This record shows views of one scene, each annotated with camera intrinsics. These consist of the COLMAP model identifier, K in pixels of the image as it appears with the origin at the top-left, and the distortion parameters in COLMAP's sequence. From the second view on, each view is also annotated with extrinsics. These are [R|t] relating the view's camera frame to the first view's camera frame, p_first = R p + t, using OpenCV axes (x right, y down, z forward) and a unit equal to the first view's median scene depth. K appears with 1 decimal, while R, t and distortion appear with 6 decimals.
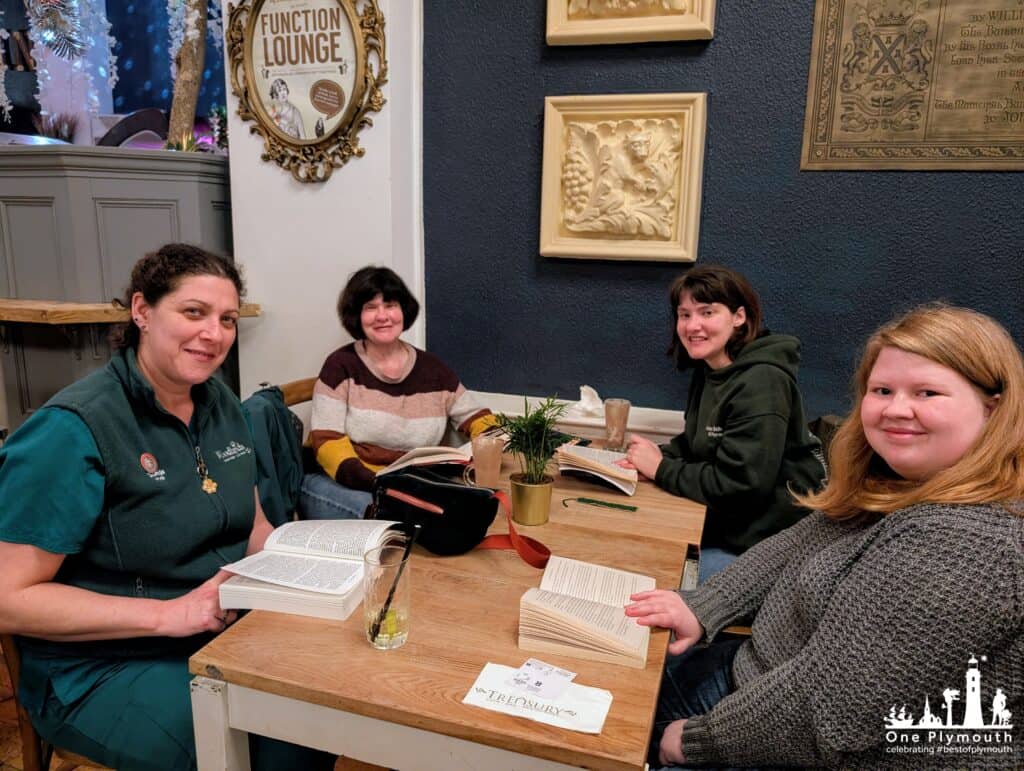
lens RADIAL K [[731.9, 0, 514.6], [0, 731.9, 371.3], [0, 0, 1]] dist [0.001485, -0.006378]
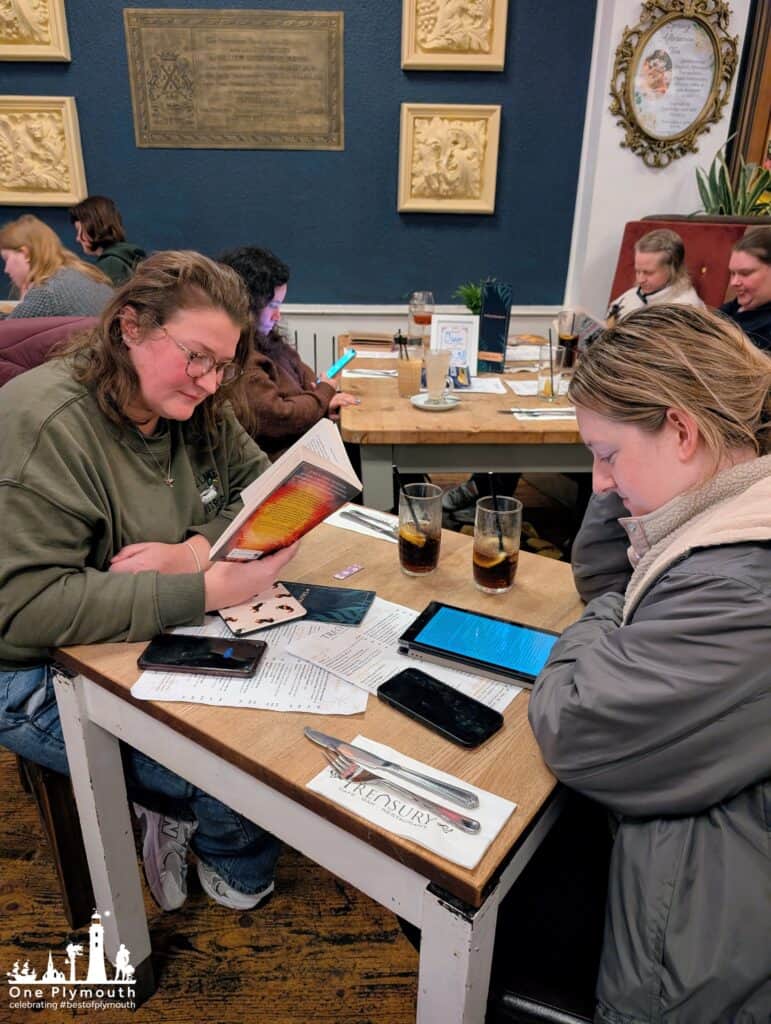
lens RADIAL K [[747.7, 0, 374.7], [0, 747.7, 514.5], [0, 0, 1]] dist [0.007638, -0.010228]
pose [[0.951045, -0.128203, 0.281208, 0.307055], [0.070397, 0.975846, 0.206807, 0.235688], [-0.300929, -0.176886, 0.937098, -0.944556]]
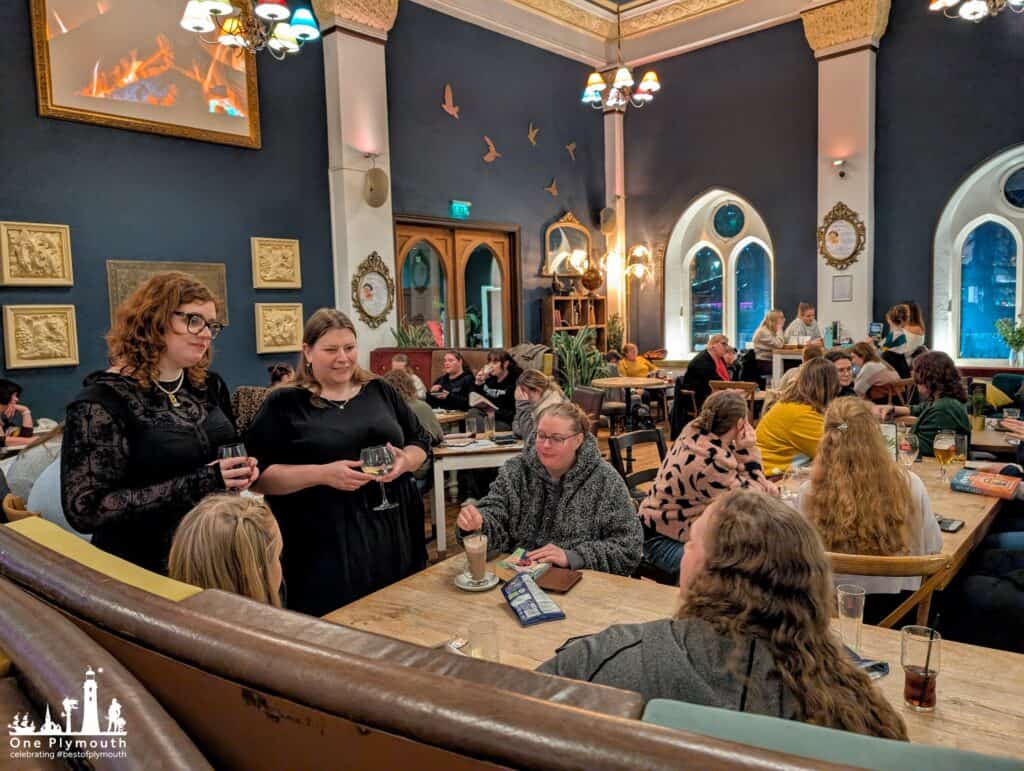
lens RADIAL K [[731.9, 0, 514.6], [0, 731.9, 371.3], [0, 0, 1]] dist [0.001485, -0.006378]
pose [[0.431280, -0.105314, 0.896050, -1.507759], [0.216140, 0.976304, 0.010716, 0.197018], [-0.875946, 0.189050, 0.443823, -1.631443]]
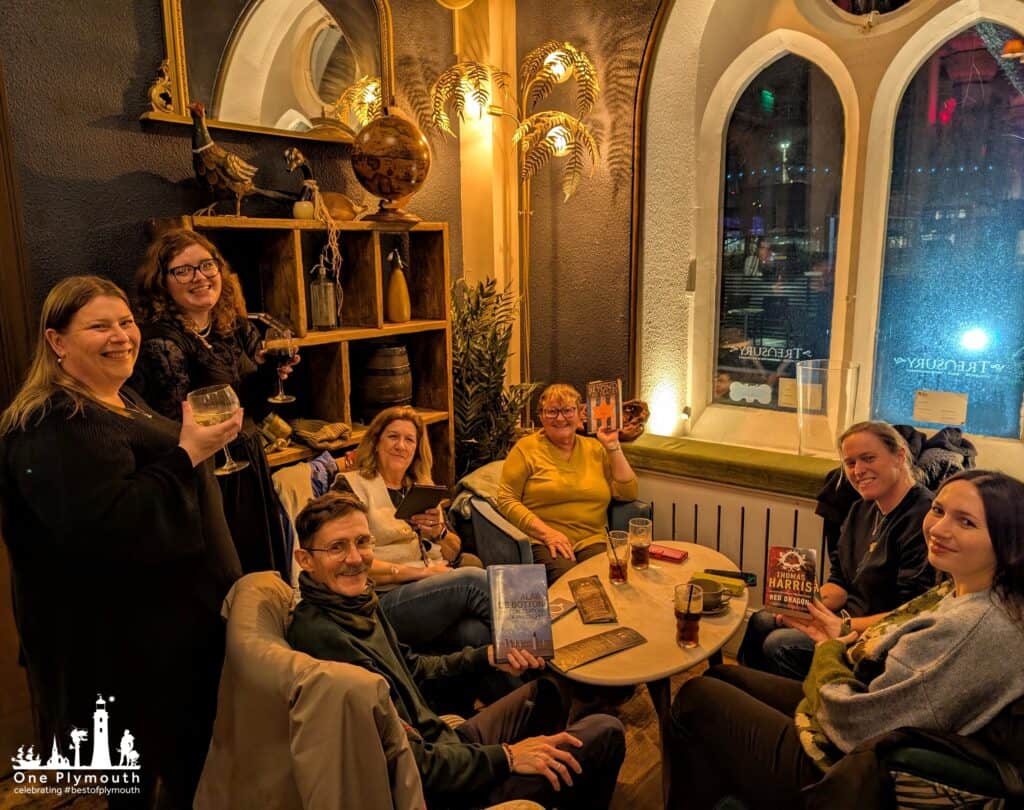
lens RADIAL K [[799.2, 0, 537.1], [0, 799.2, 406.6], [0, 0, 1]] dist [-0.000095, -0.000354]
pose [[0.337233, -0.206140, 0.918575, 1.843810], [0.206072, 0.968233, 0.141630, 0.050636], [-0.918590, 0.141530, 0.369000, -0.755566]]
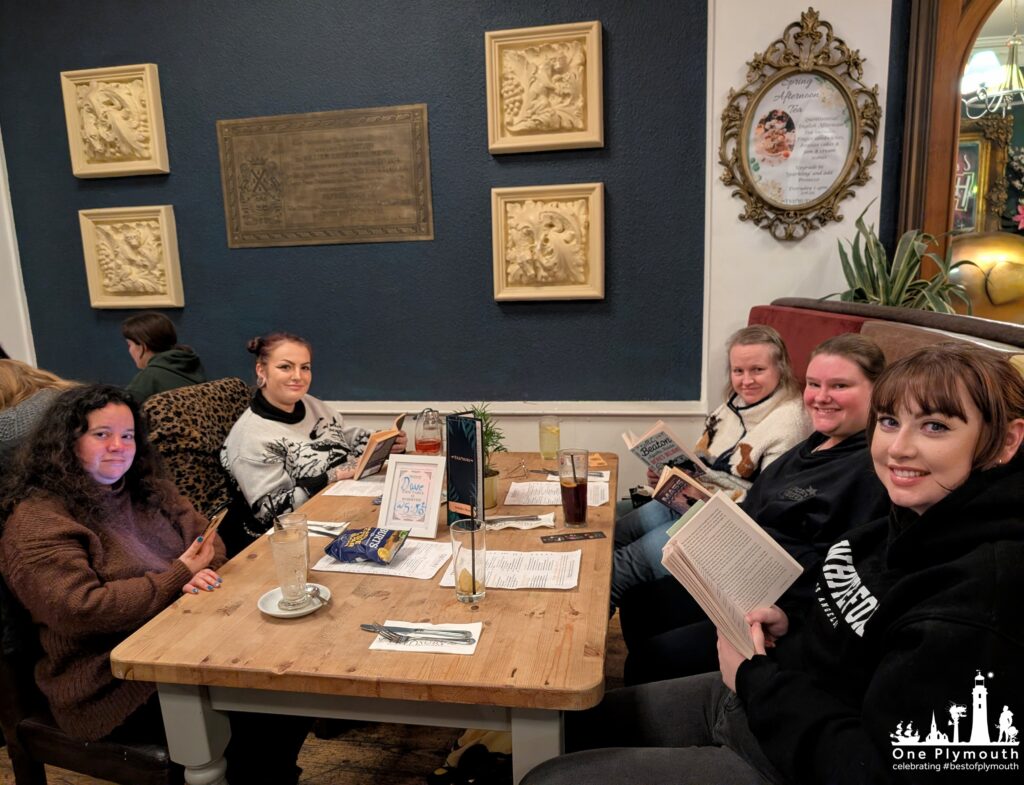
lens RADIAL K [[753.3, 0, 506.1], [0, 753.3, 403.5], [0, 0, 1]] dist [0.001662, -0.004325]
pose [[0.993801, -0.073463, 0.083448, 0.824570], [0.074685, 0.997140, -0.011611, 0.140868], [-0.082356, 0.017771, 0.996445, -0.738194]]
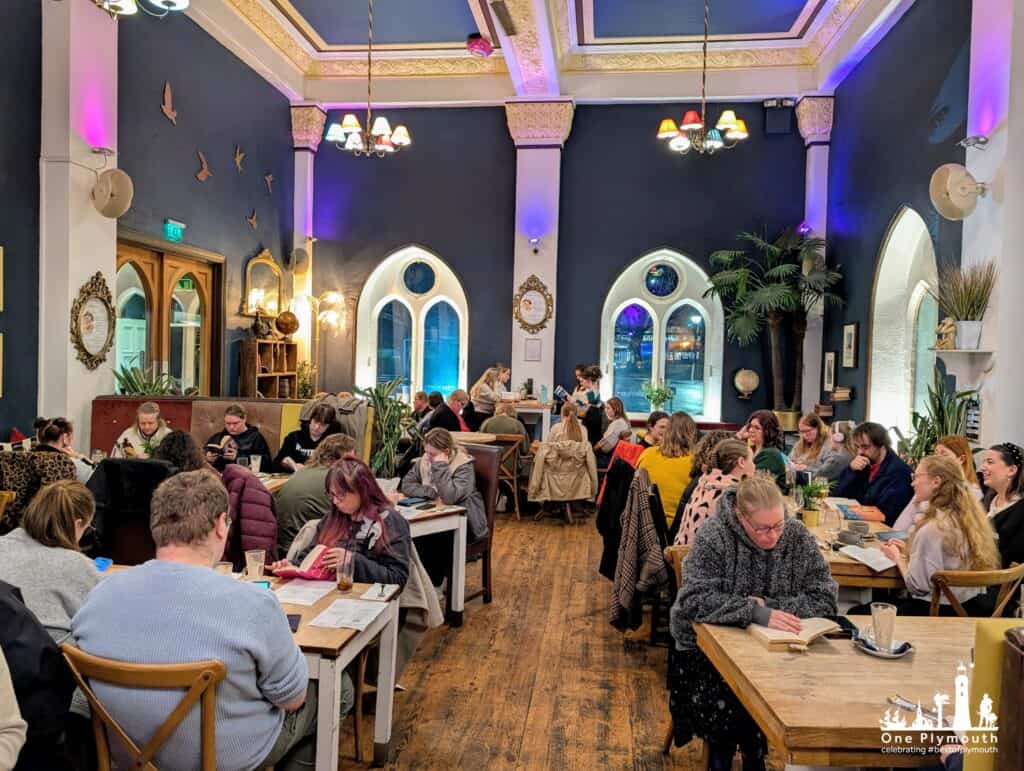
lens RADIAL K [[747.6, 0, 501.9], [0, 747.6, 380.0], [0, 0, 1]] dist [0.005709, -0.006308]
pose [[-0.168546, -0.055803, 0.984113, -1.644798], [0.166553, 0.982428, 0.084232, -0.063596], [-0.971521, 0.178104, -0.156290, -0.530763]]
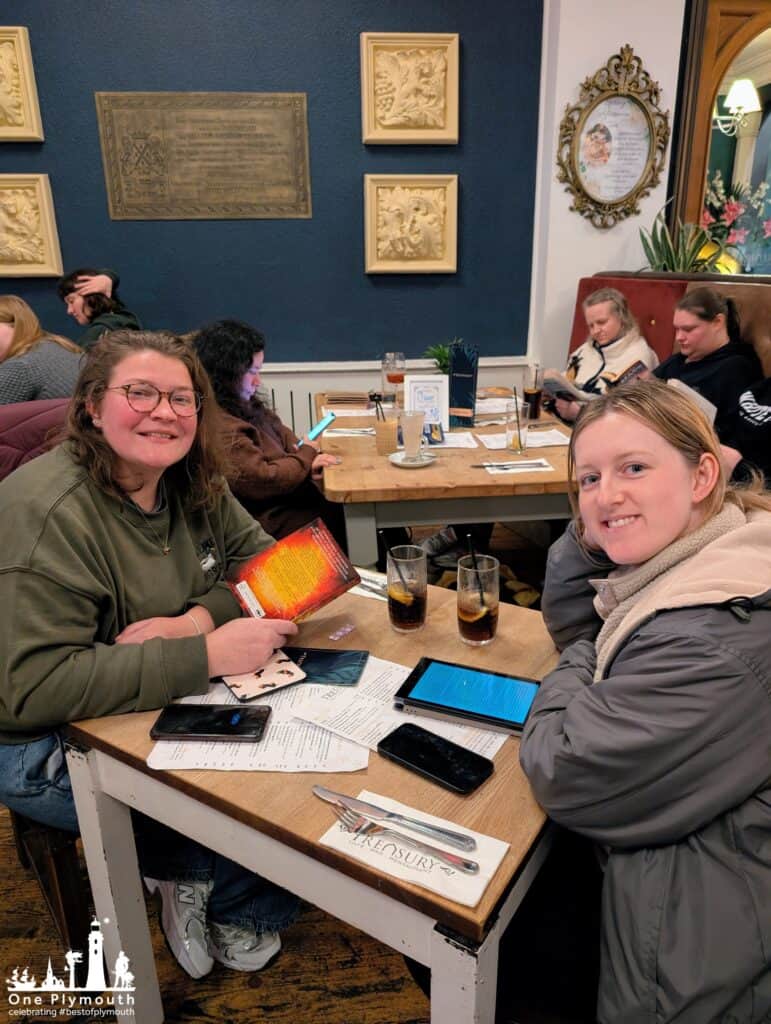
lens RADIAL K [[747.6, 0, 398.5], [0, 747.6, 504.4], [0, 0, 1]] dist [0.005709, -0.006308]
pose [[0.924761, -0.152031, 0.348860, 0.288494], [0.106431, 0.983474, 0.146464, 0.207814], [-0.365362, -0.098314, 0.925659, -0.982505]]
